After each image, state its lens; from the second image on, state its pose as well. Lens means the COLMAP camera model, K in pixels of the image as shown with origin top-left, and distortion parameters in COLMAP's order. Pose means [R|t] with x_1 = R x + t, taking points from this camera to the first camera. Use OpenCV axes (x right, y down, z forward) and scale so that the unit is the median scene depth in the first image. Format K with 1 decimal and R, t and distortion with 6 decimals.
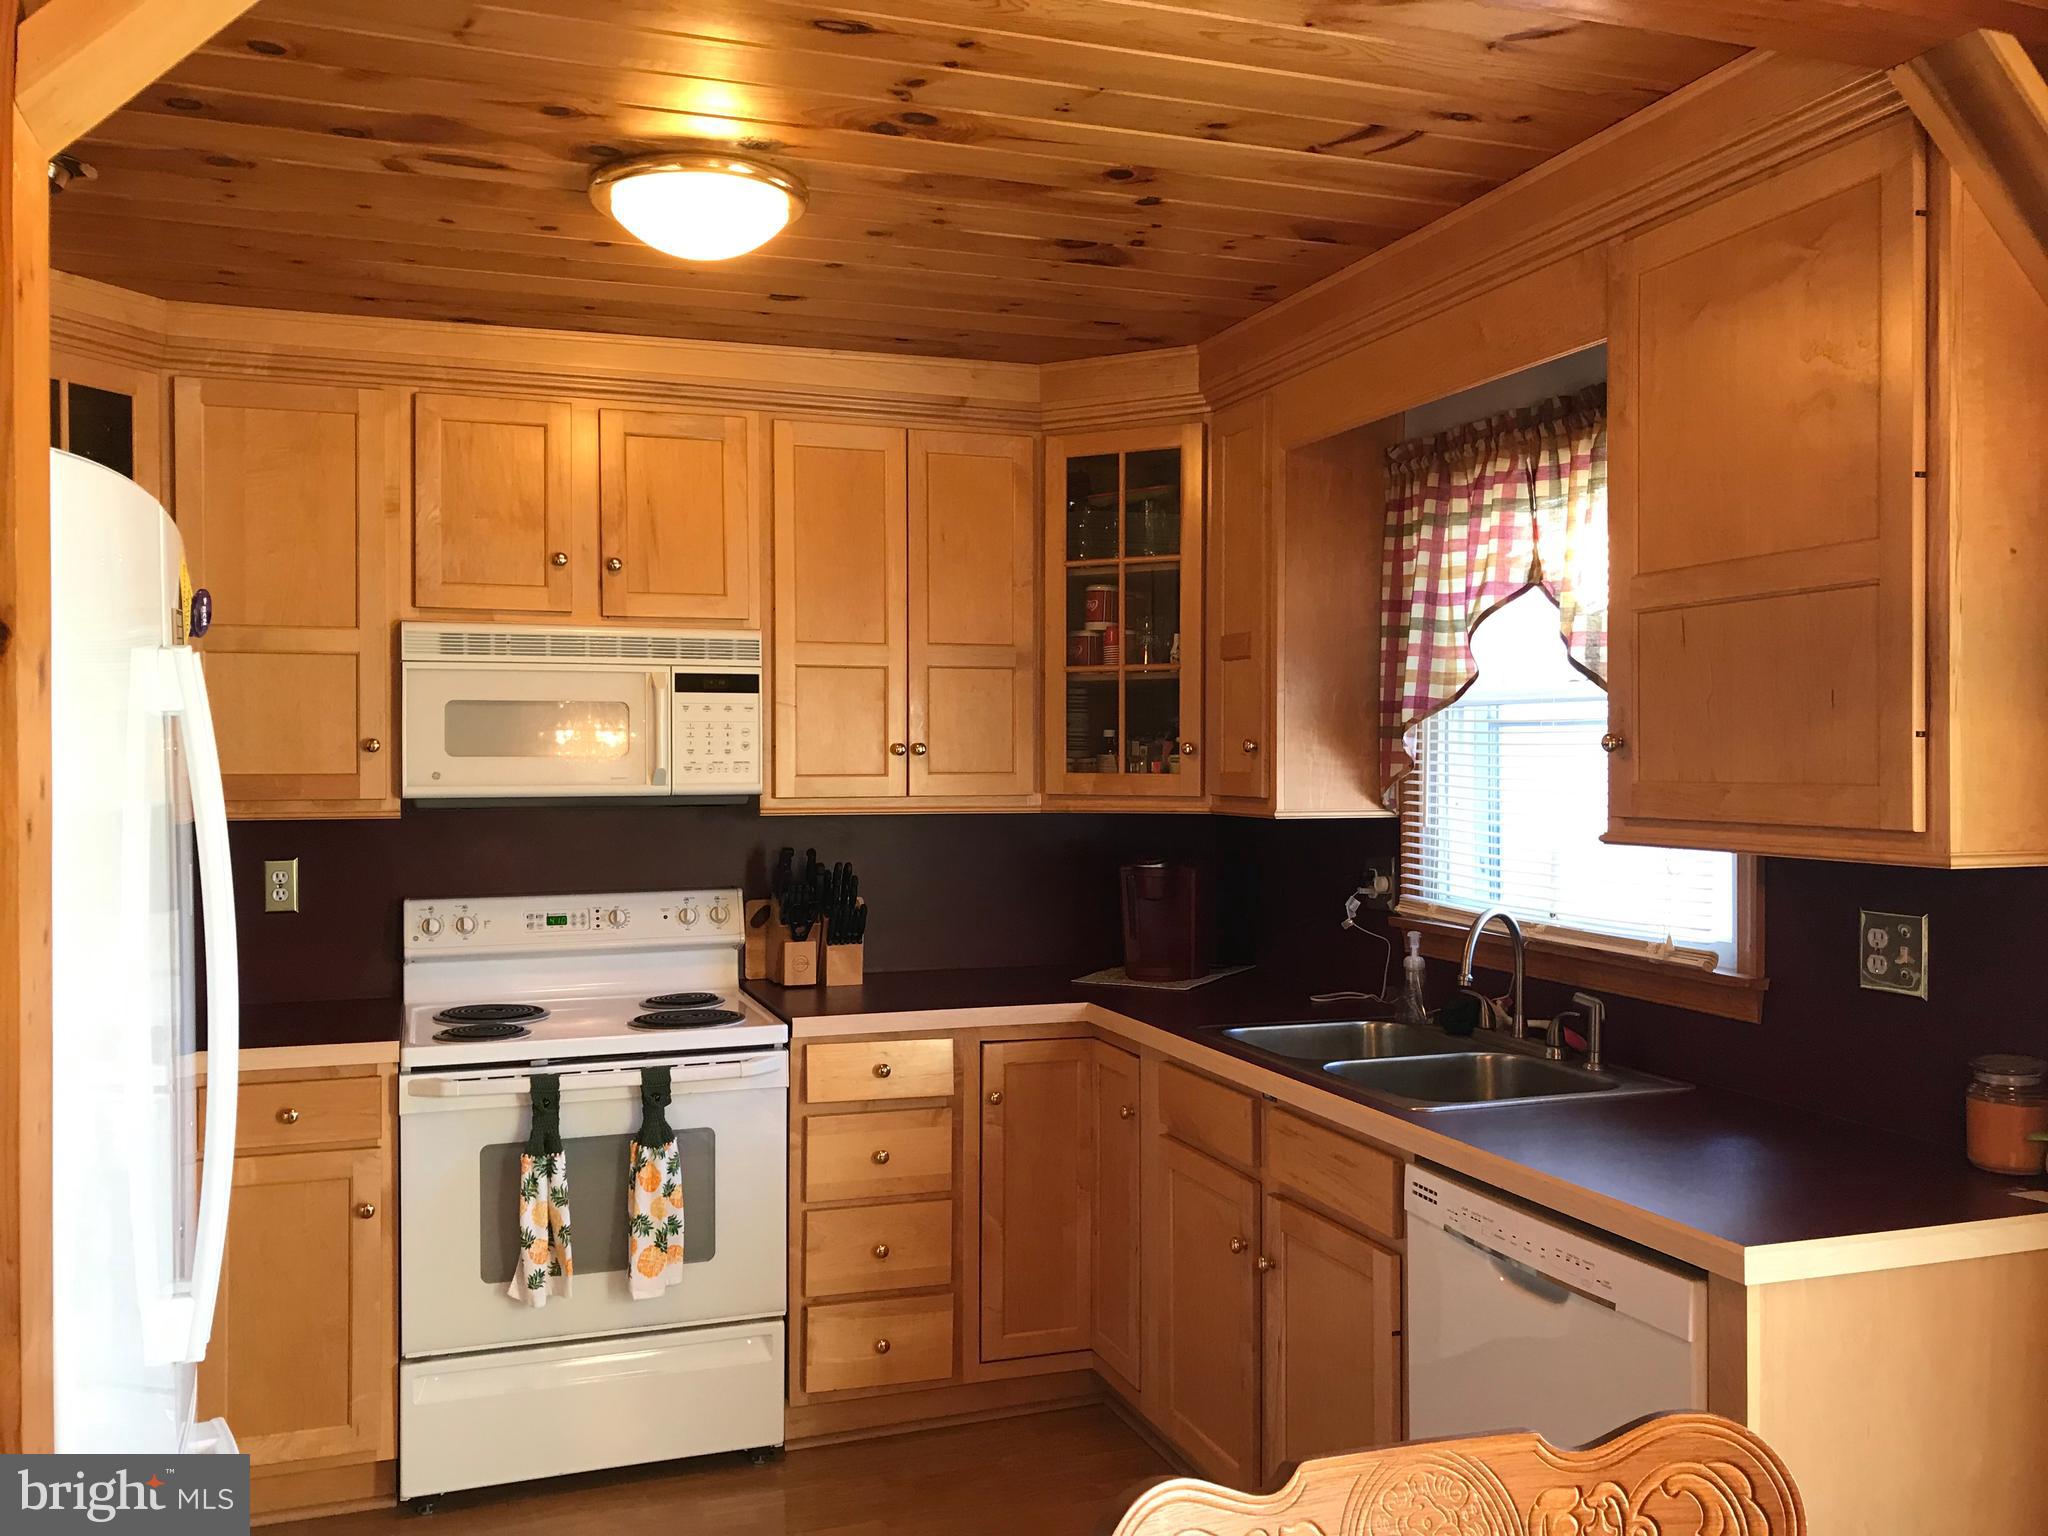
lens RADIAL K [[1658.4, 0, 1022.0], [0, 1658.4, 758.8], [0, 0, 1]] dist [0.007885, 0.001934]
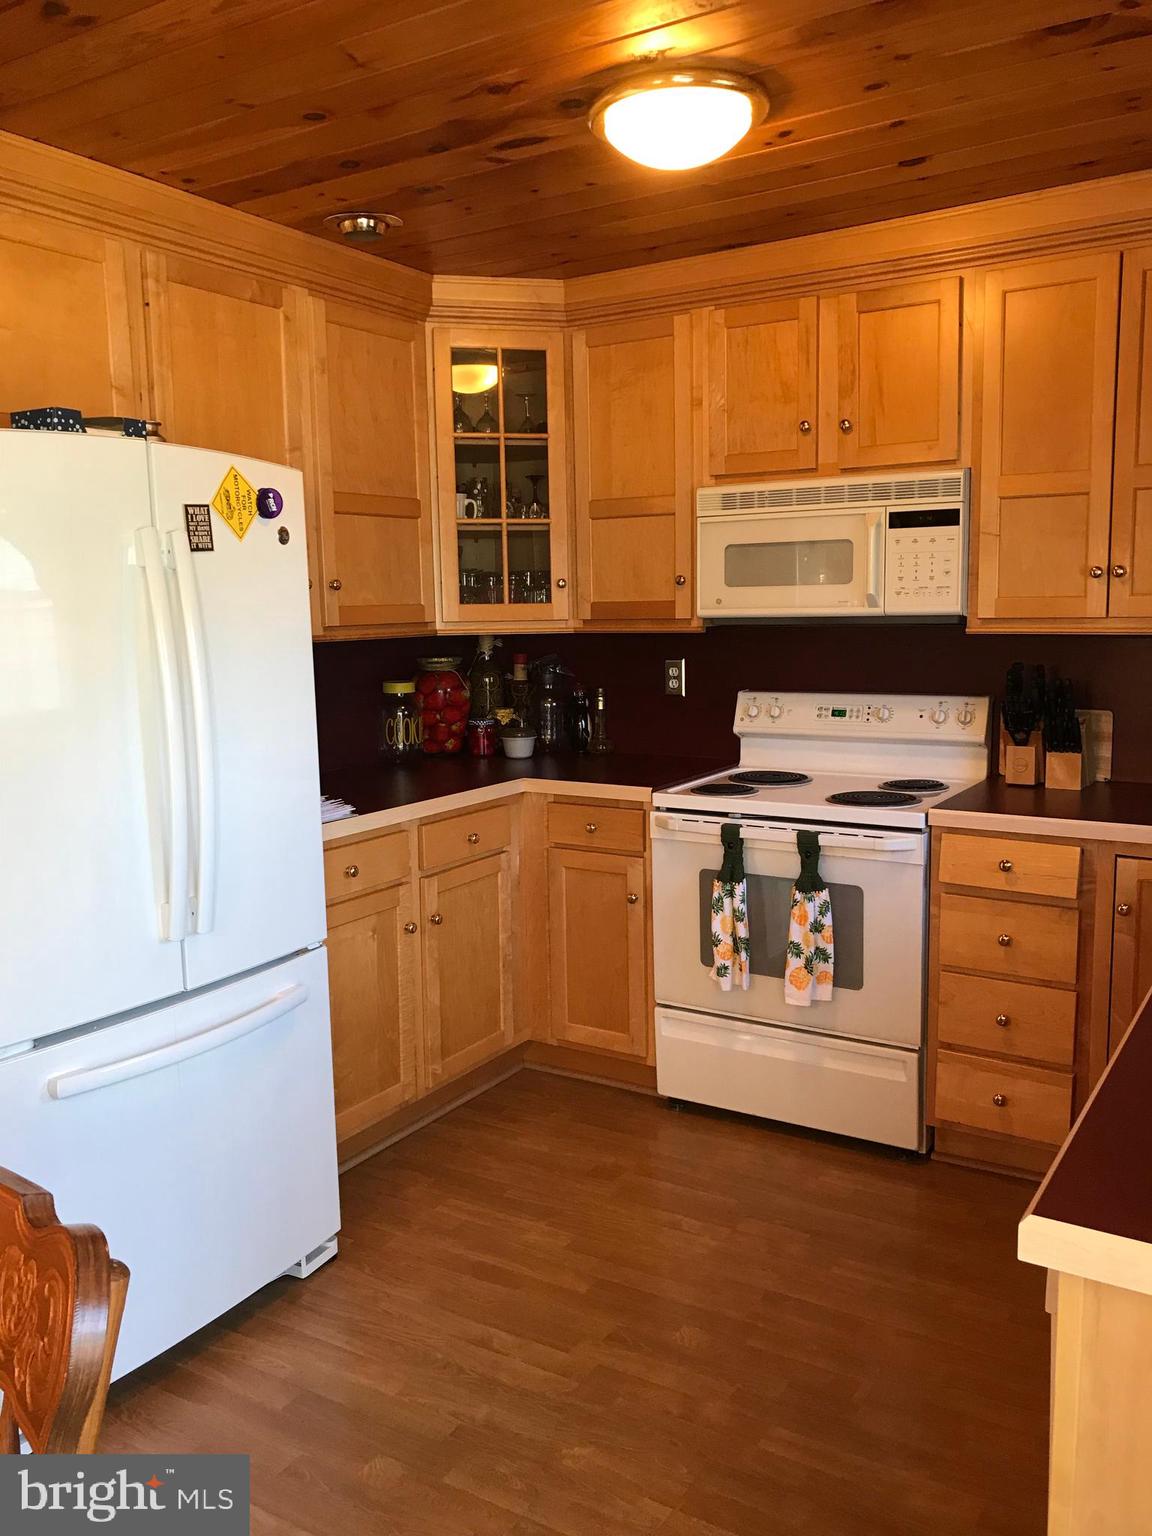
lens RADIAL K [[1266.7, 0, 573.1], [0, 1266.7, 771.0], [0, 0, 1]] dist [0.005924, -0.004862]
pose [[0.613611, 0.100002, -0.783250, 0.422239], [0.014740, 0.990324, 0.137987, 0.003748], [0.789471, -0.096216, 0.606200, 0.274028]]
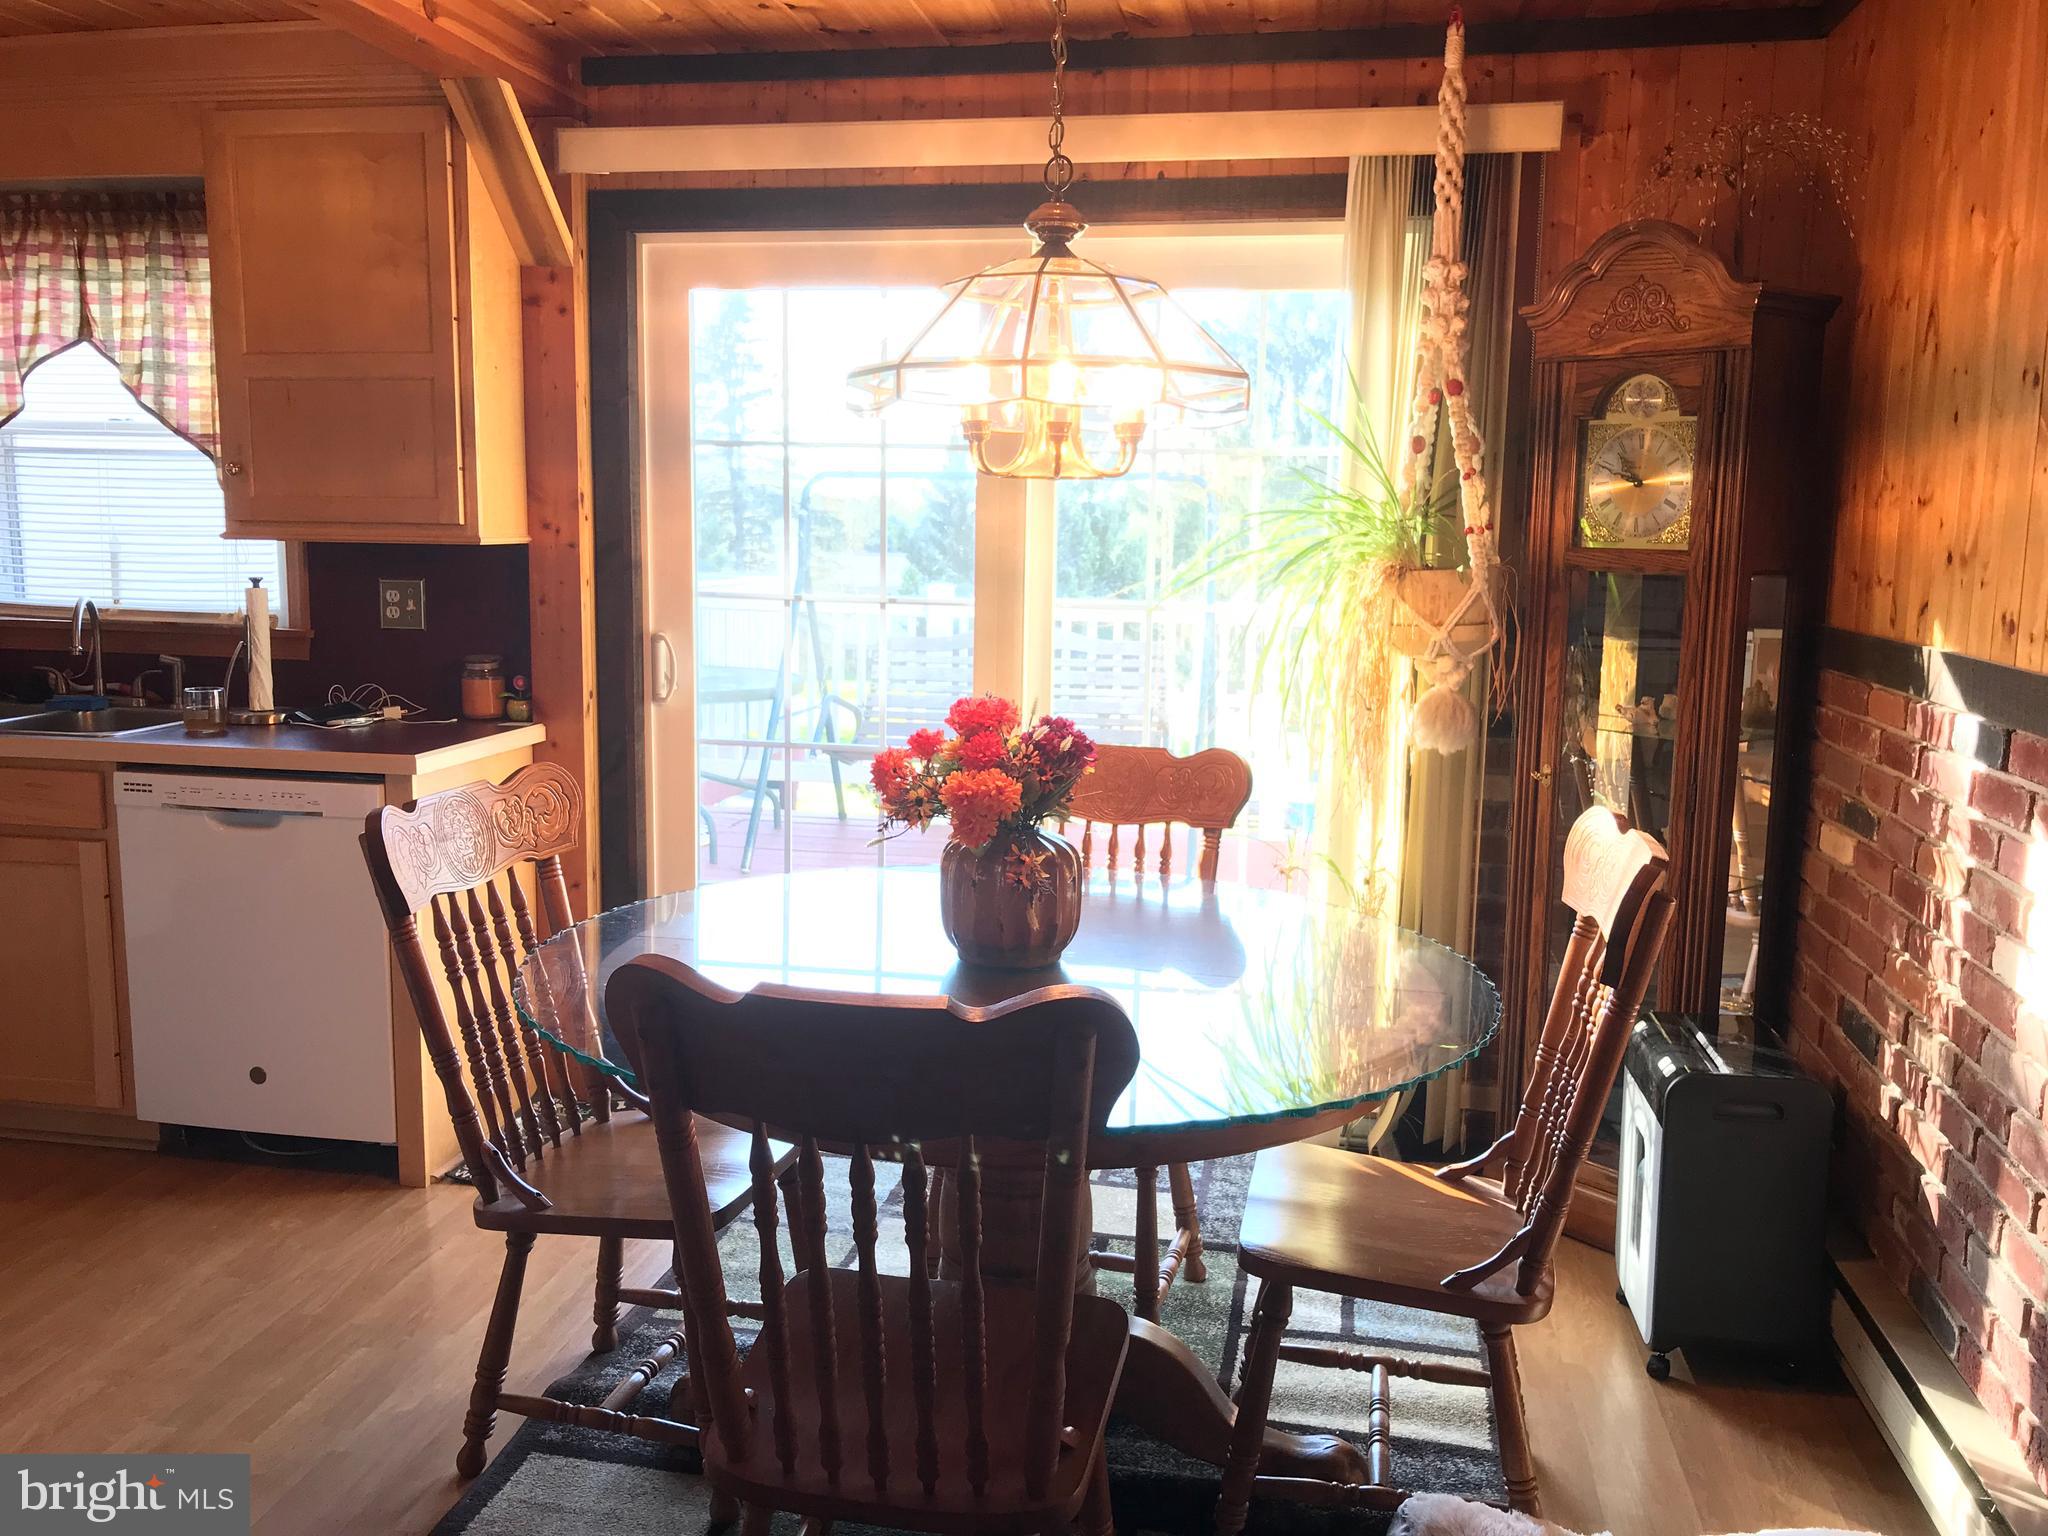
lens RADIAL K [[1688.9, 0, 1024.0], [0, 1688.9, 768.0], [0, 0, 1]] dist [0.005924, -0.004862]
pose [[0.487826, -0.119496, 0.864723, -0.181803], [-0.015263, 0.989267, 0.145317, 0.007078], [-0.872808, -0.084088, 0.480766, -0.100208]]
